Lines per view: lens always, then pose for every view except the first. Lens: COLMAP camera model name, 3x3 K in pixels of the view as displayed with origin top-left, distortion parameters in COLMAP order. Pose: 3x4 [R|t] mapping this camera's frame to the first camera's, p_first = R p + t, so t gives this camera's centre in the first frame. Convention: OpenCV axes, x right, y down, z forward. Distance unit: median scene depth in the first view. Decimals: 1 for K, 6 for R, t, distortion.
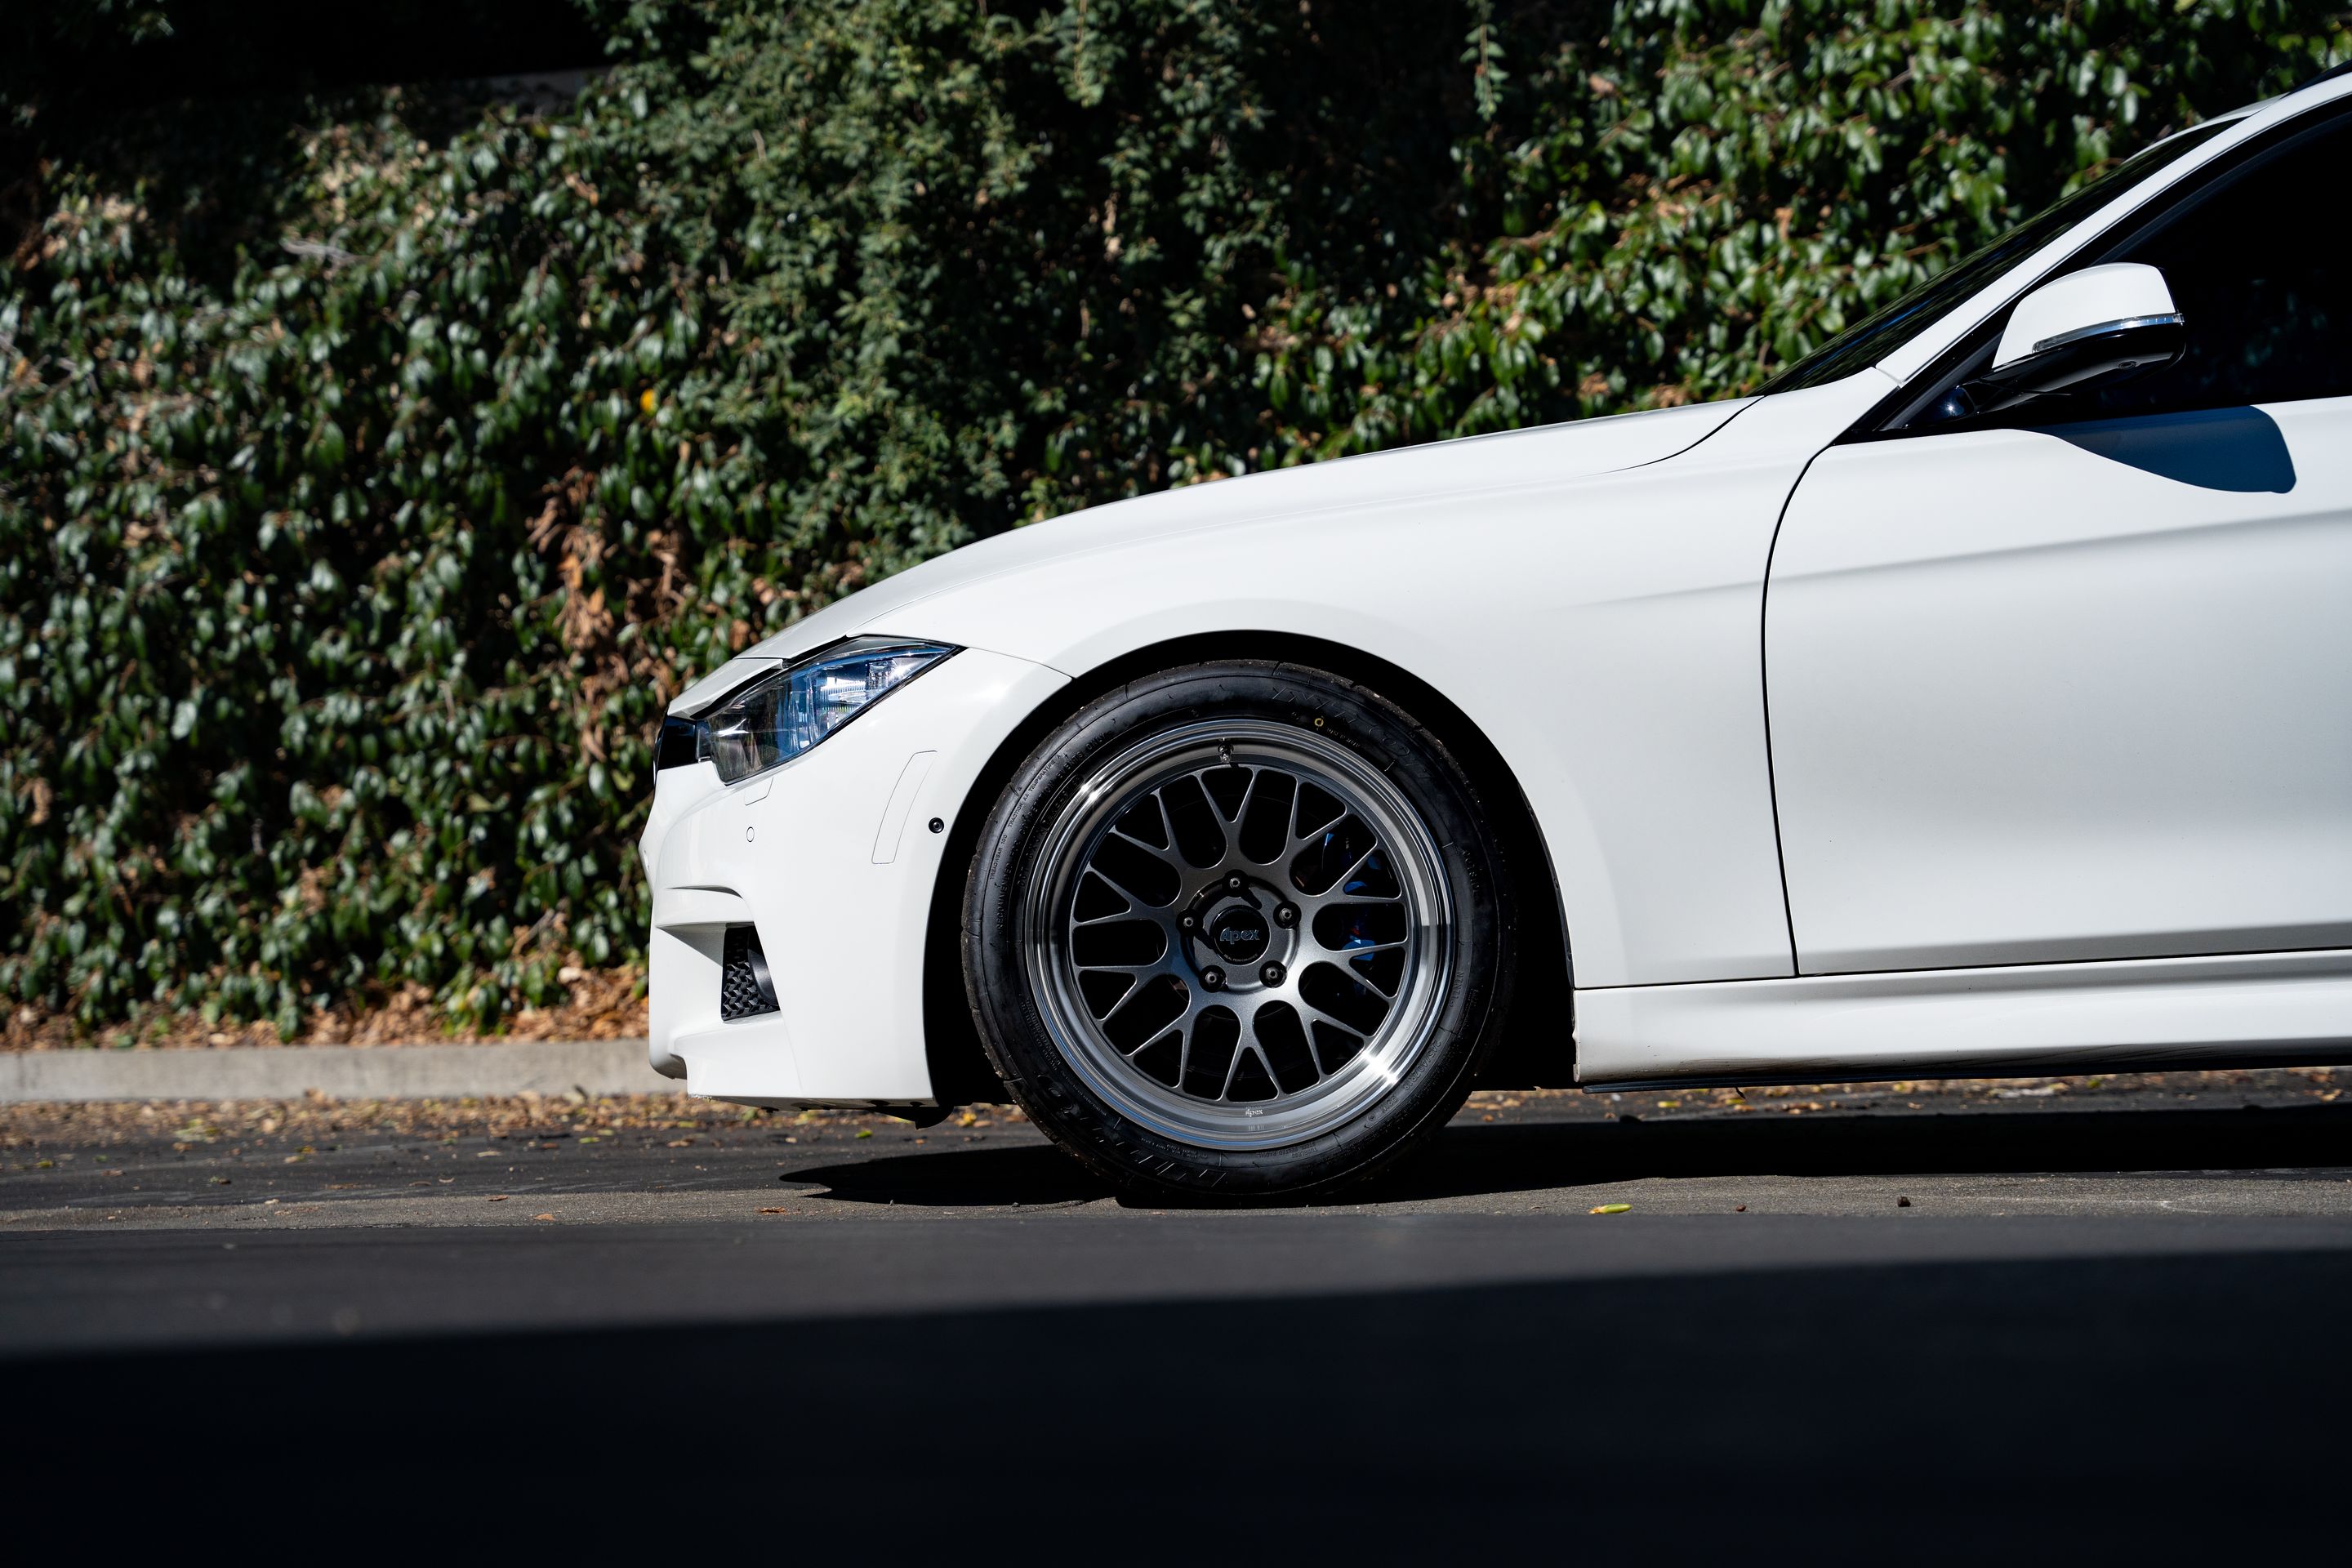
lens RADIAL K [[4559.8, 0, 1191.6], [0, 4559.8, 779.4], [0, 0, 1]] dist [0.323538, 0.000000]
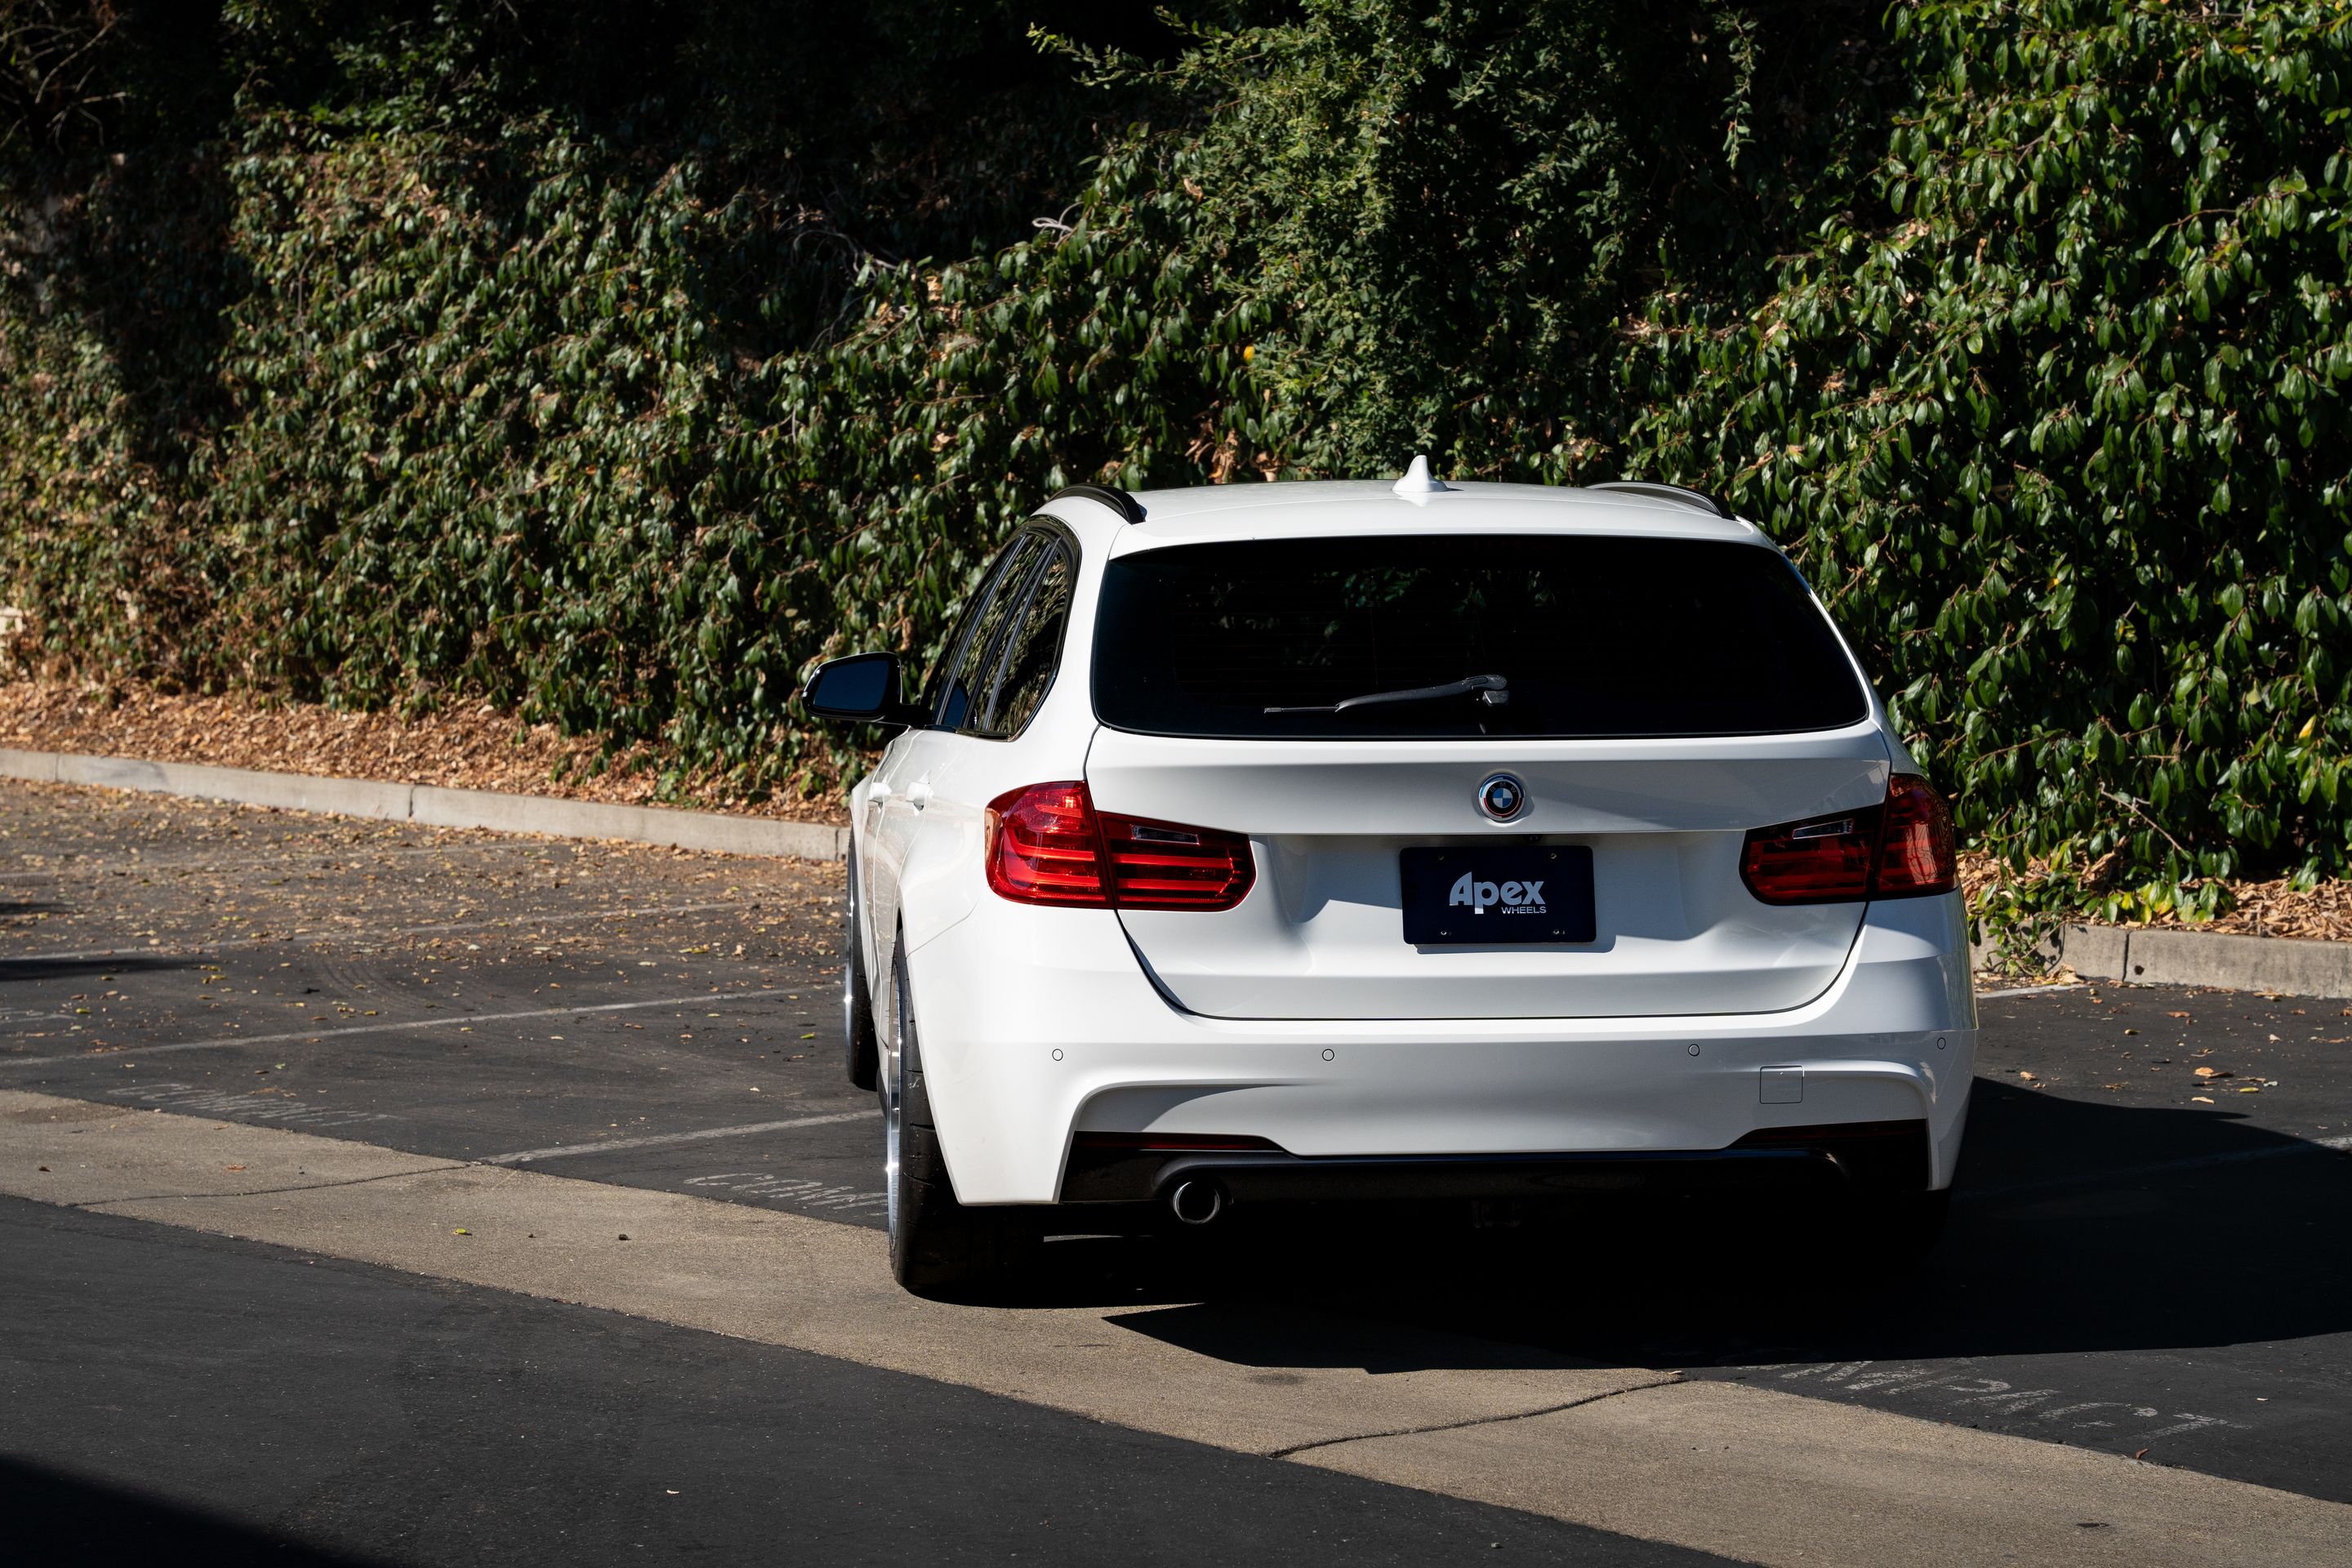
lens RADIAL K [[4509.6, 0, 1175.0], [0, 4509.6, 918.4], [0, 0, 1]] dist [0.292545, 0.000000]
pose [[0.906997, 0.060509, -0.416768, 0.398409], [-0.003404, 0.990645, 0.136421, -0.098755], [0.421124, -0.122315, 0.898718, -0.160433]]
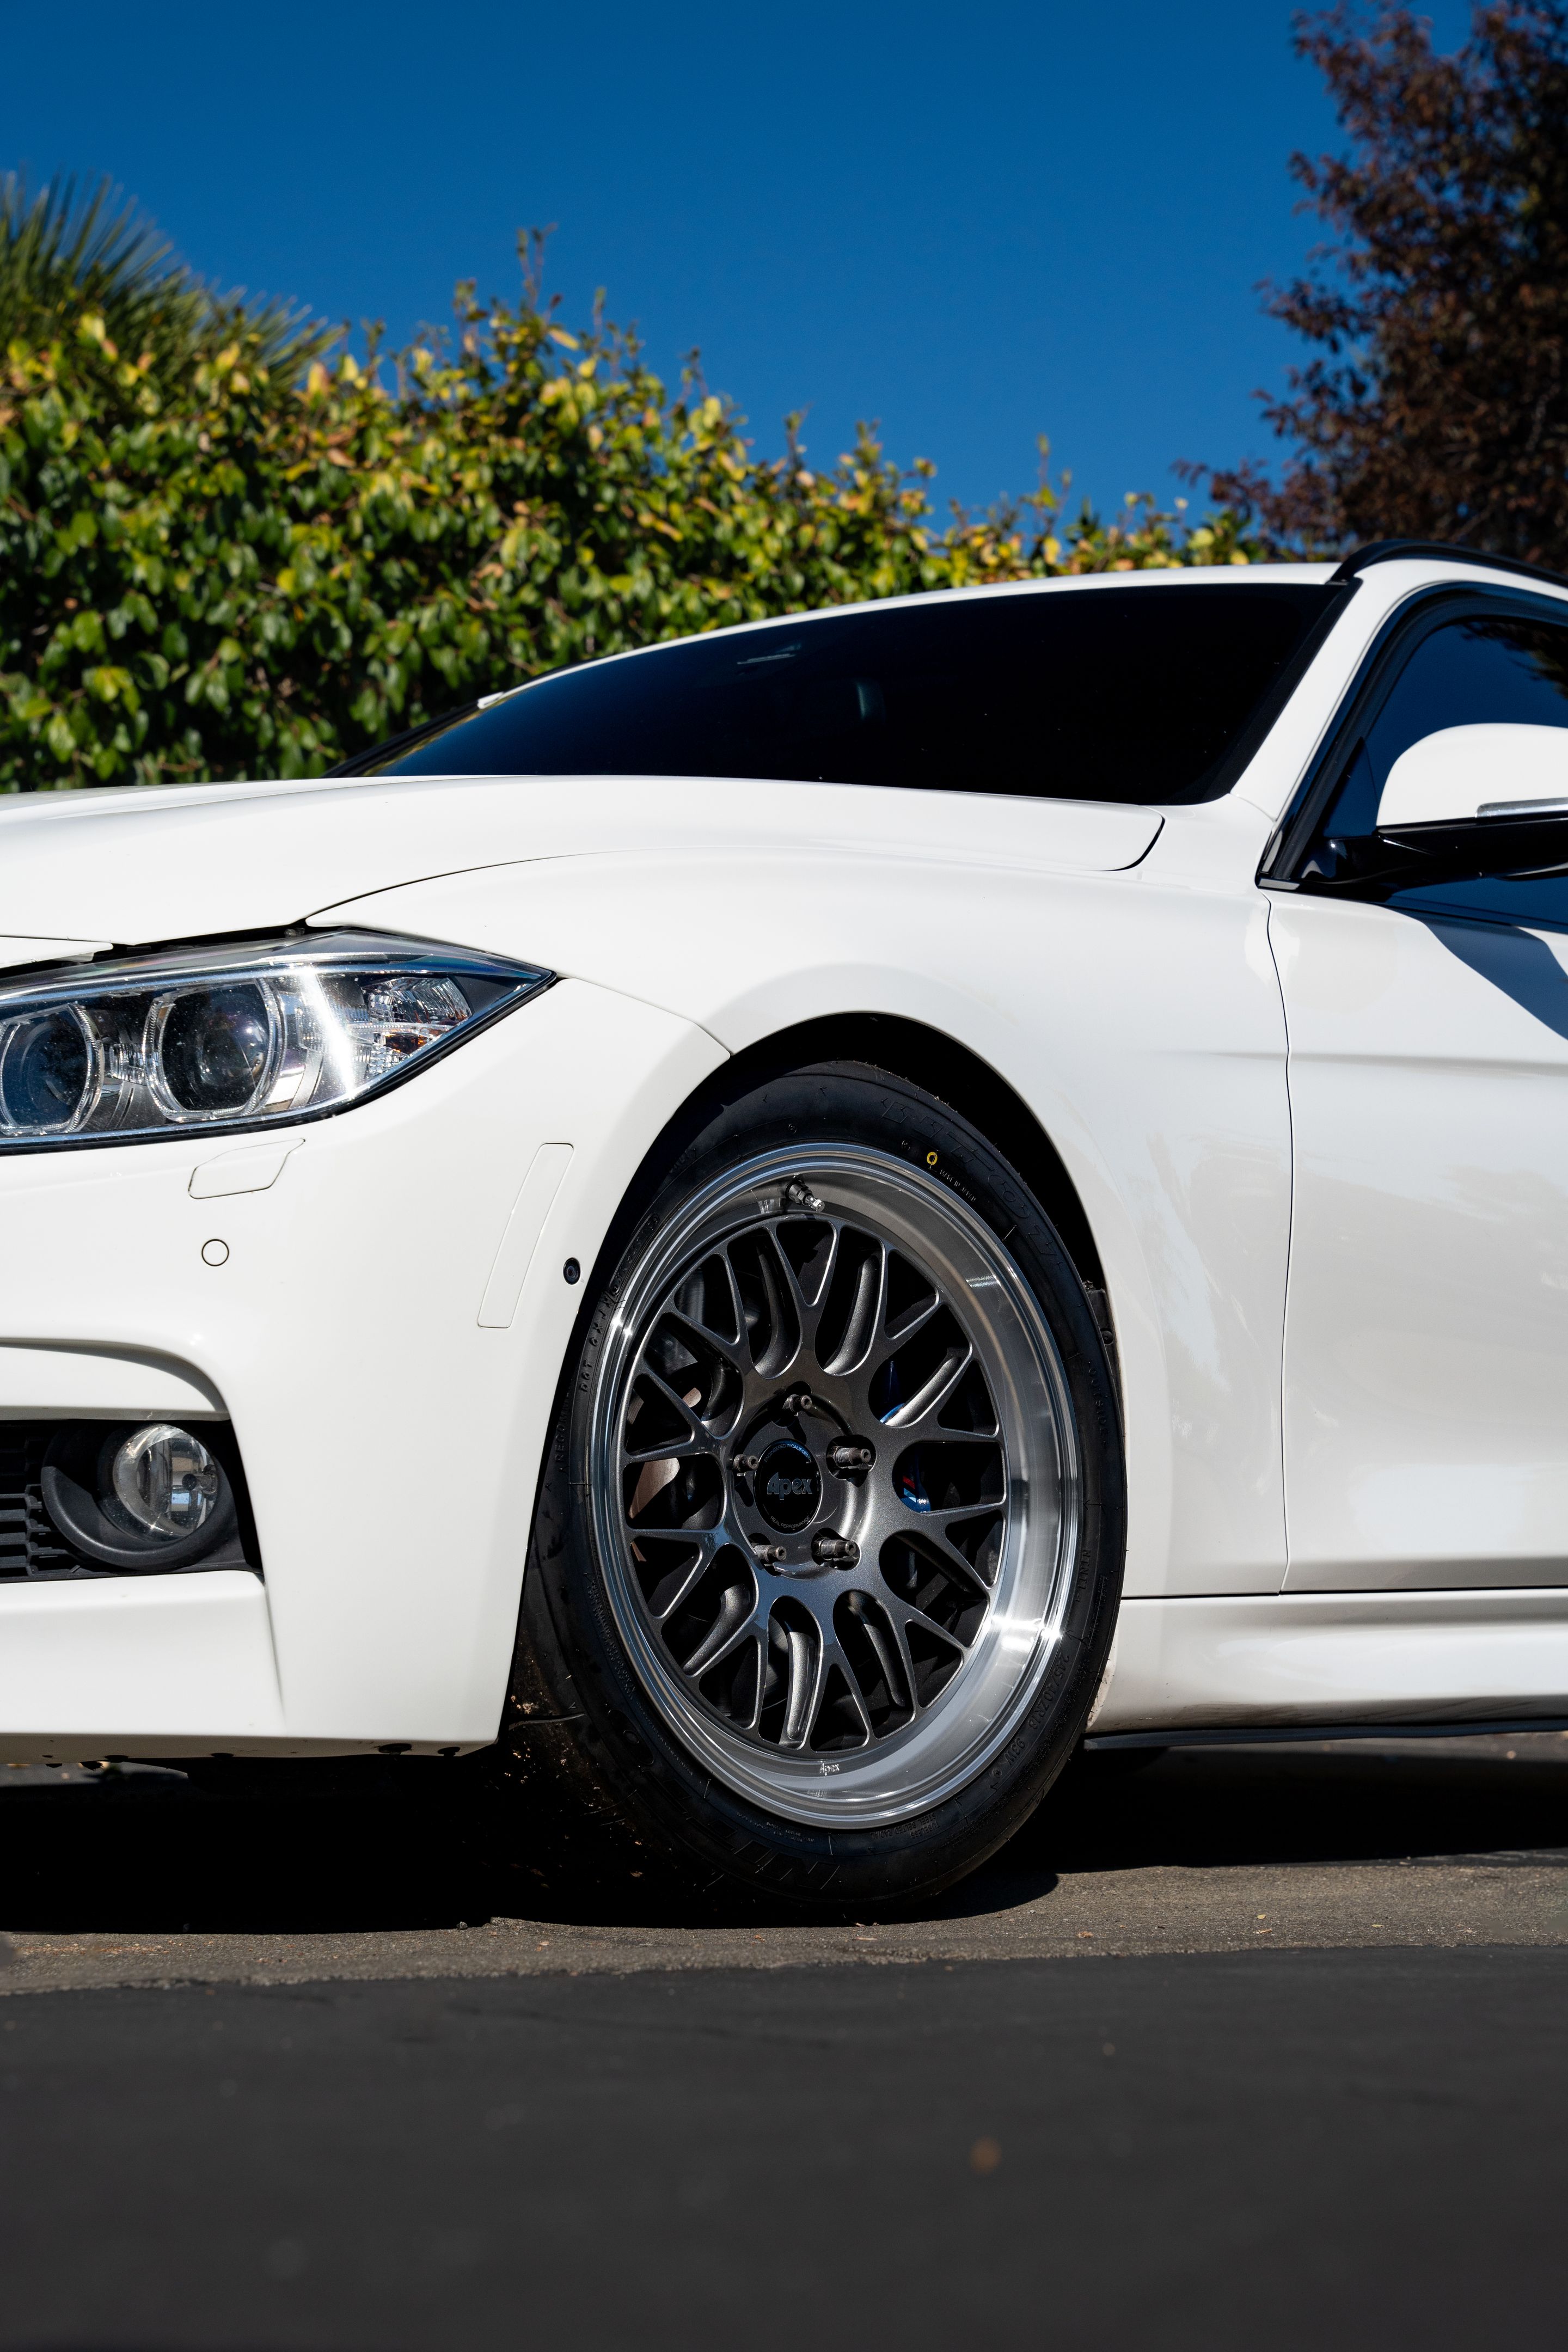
lens RADIAL K [[4559.8, 0, 748.8], [0, 4559.8, 1160.4], [0, 0, 1]] dist [0.323538, 0.000000]
pose [[0.595923, 0.122851, 0.793589, -0.207860], [-0.069104, 0.992408, -0.101737, 0.022482], [-0.800063, 0.005787, 0.599888, 0.256888]]
